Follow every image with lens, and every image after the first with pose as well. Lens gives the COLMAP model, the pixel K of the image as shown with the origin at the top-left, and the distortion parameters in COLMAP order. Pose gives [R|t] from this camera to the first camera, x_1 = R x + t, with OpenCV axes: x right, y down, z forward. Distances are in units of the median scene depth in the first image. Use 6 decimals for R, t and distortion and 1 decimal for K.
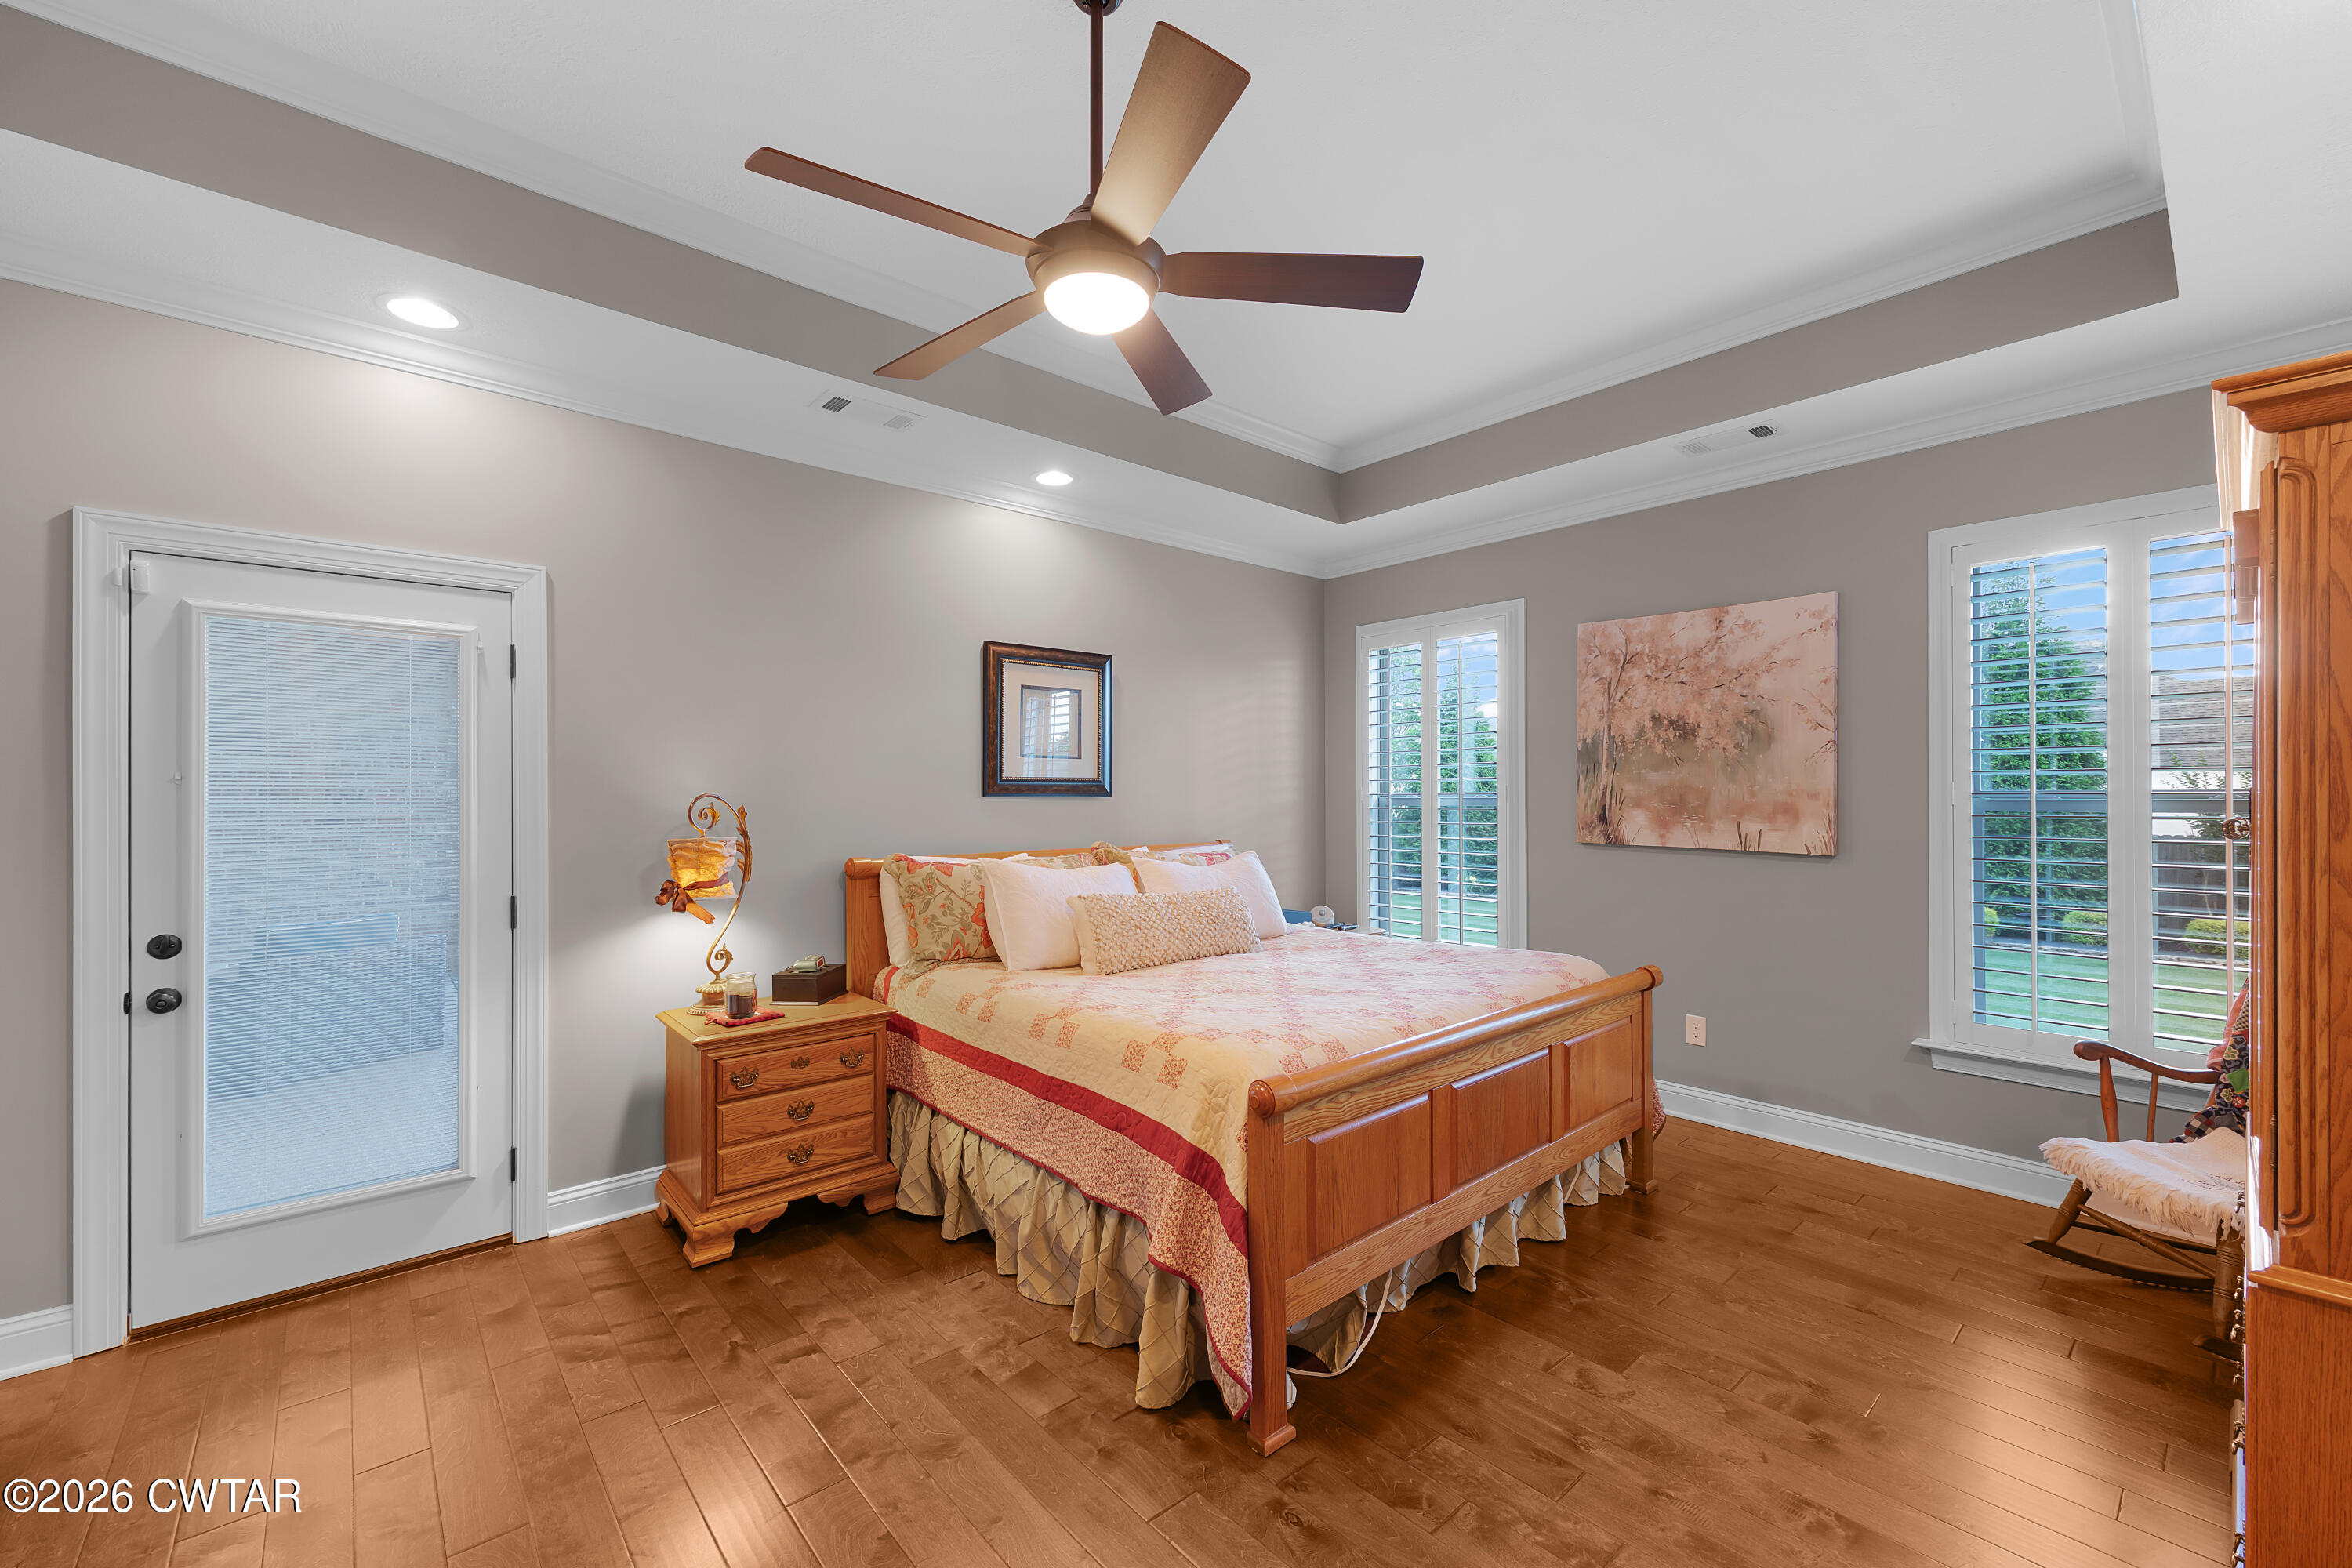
lens RADIAL K [[923.1, 0, 1220.0], [0, 923.1, 787.5], [0, 0, 1]] dist [0.000258, -0.000101]
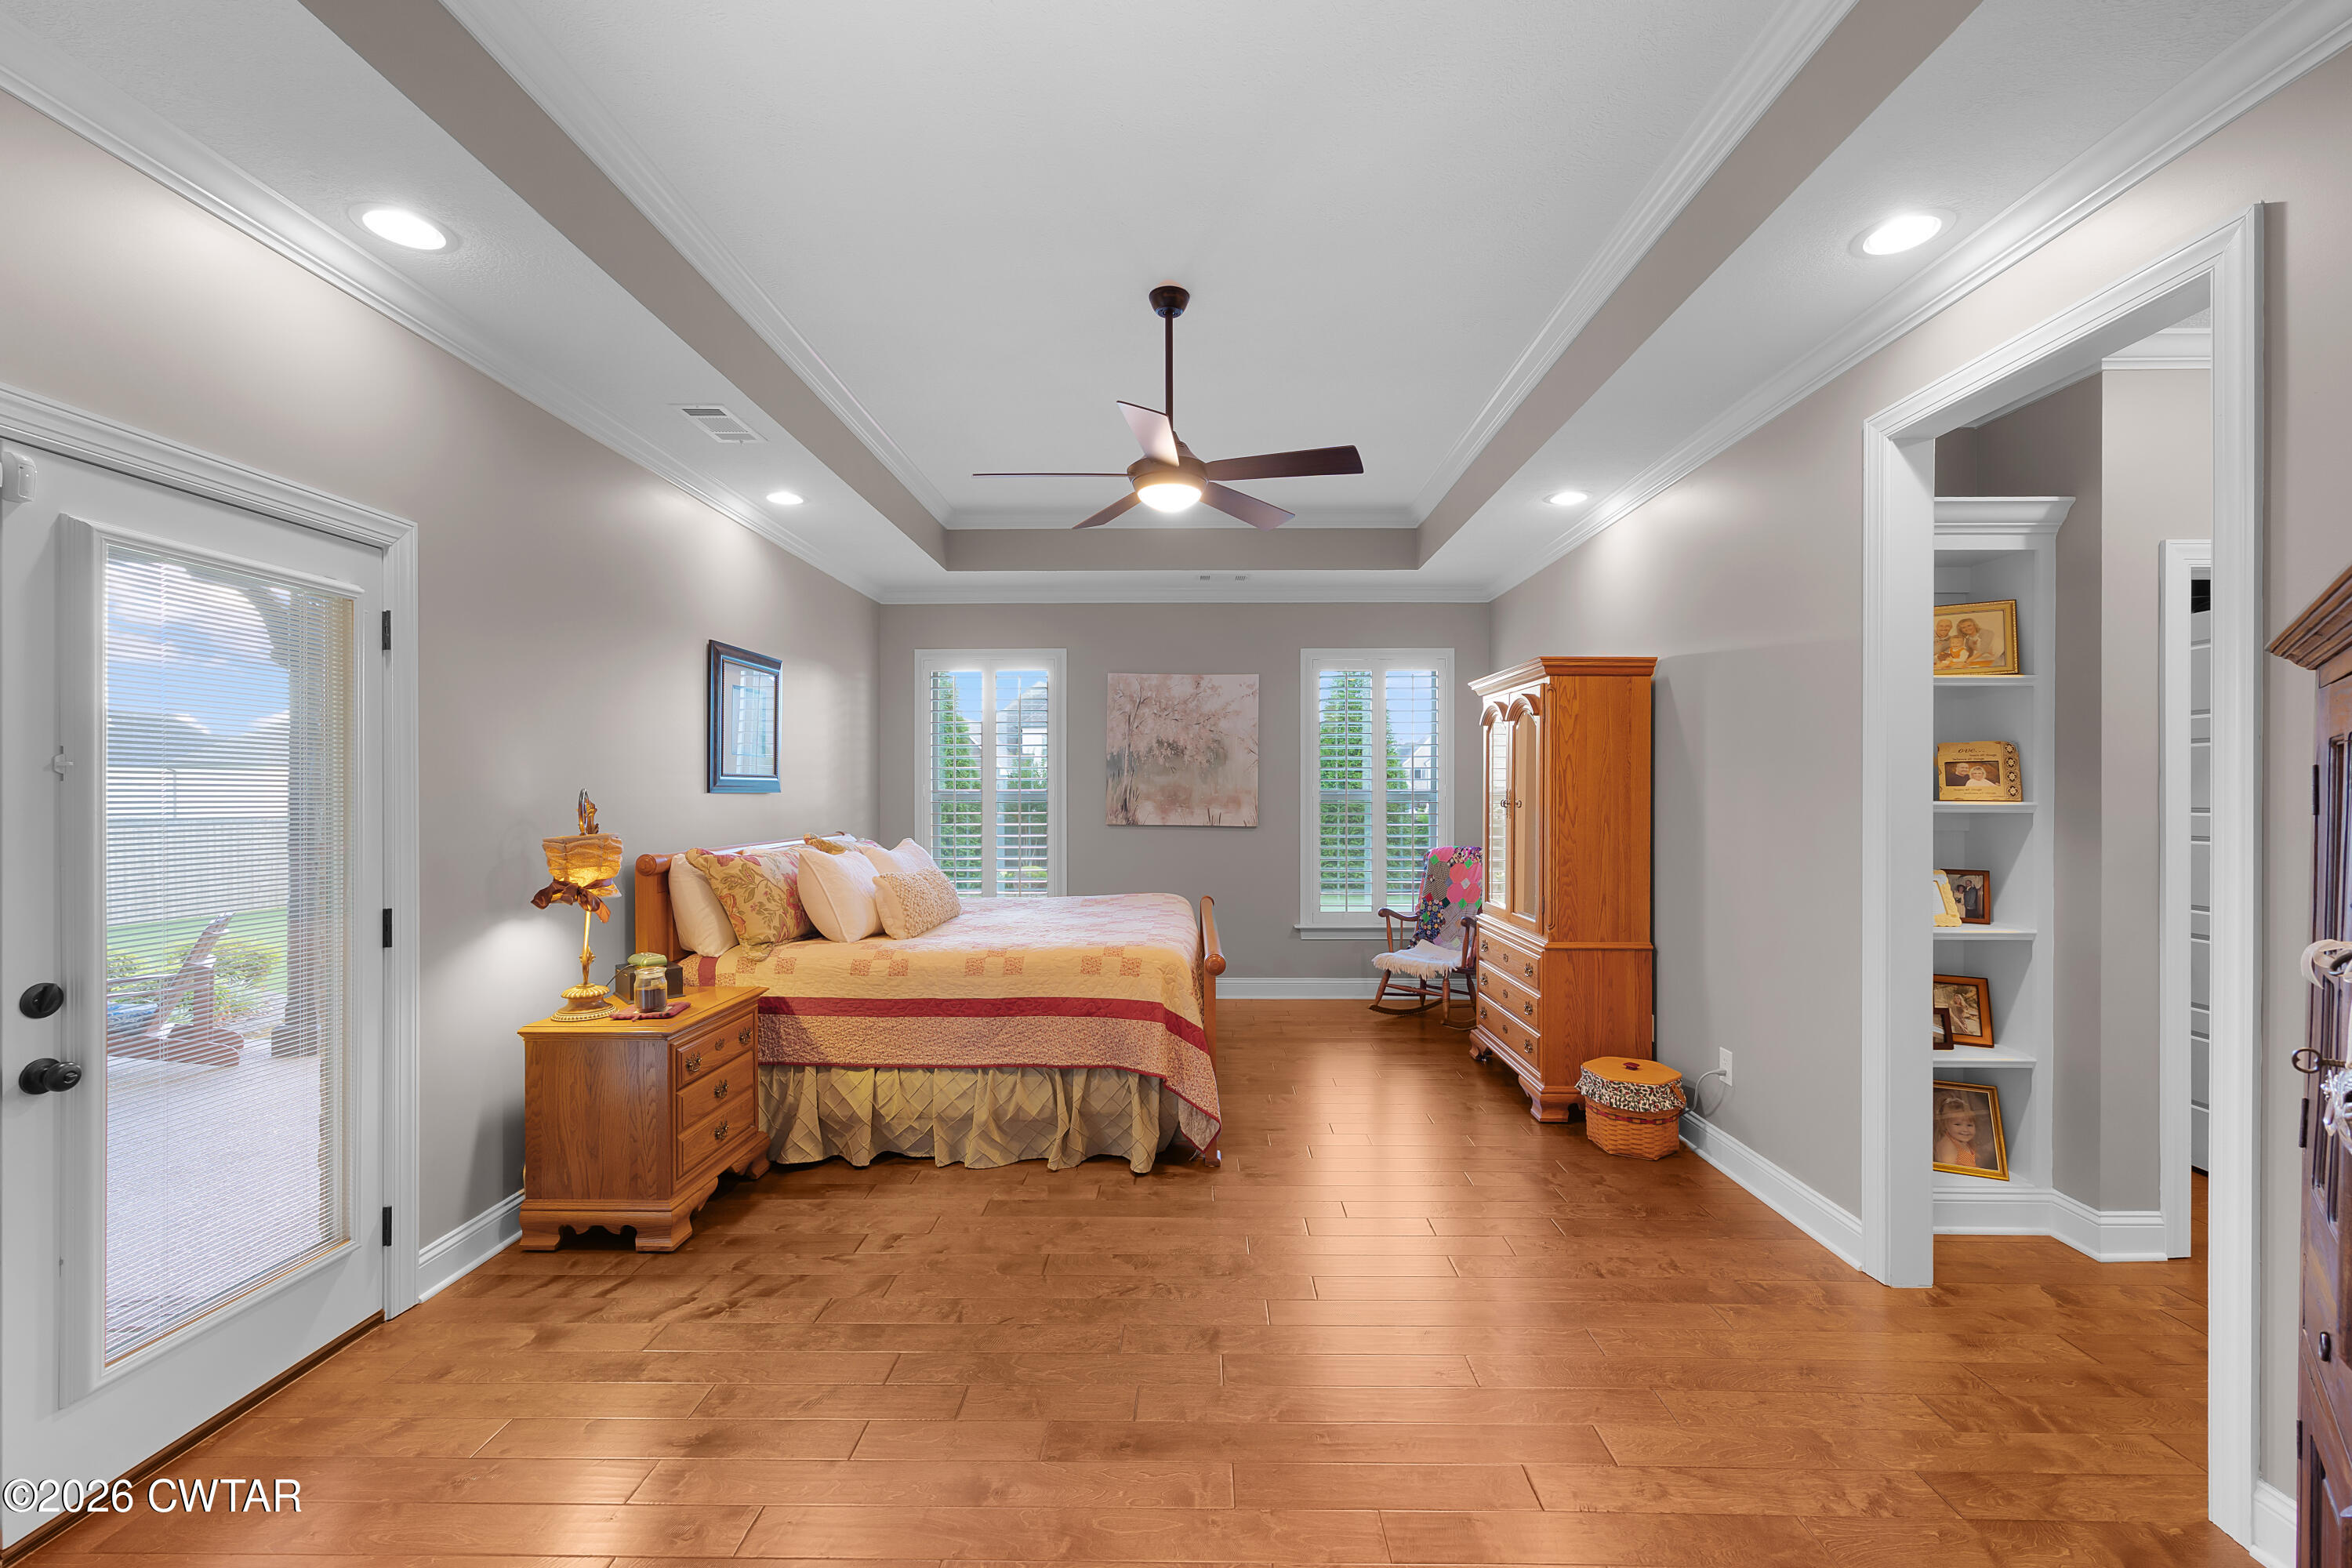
lens RADIAL K [[917.1, 0, 1176.0], [0, 917.1, 784.0], [0, 0, 1]] dist [0.000032, 0.000106]
pose [[0.690146, 0.007586, 0.723631, -0.827595], [-0.007084, 0.999968, -0.003726, 0.001383], [-0.723636, -0.002555, 0.690177, -0.094709]]
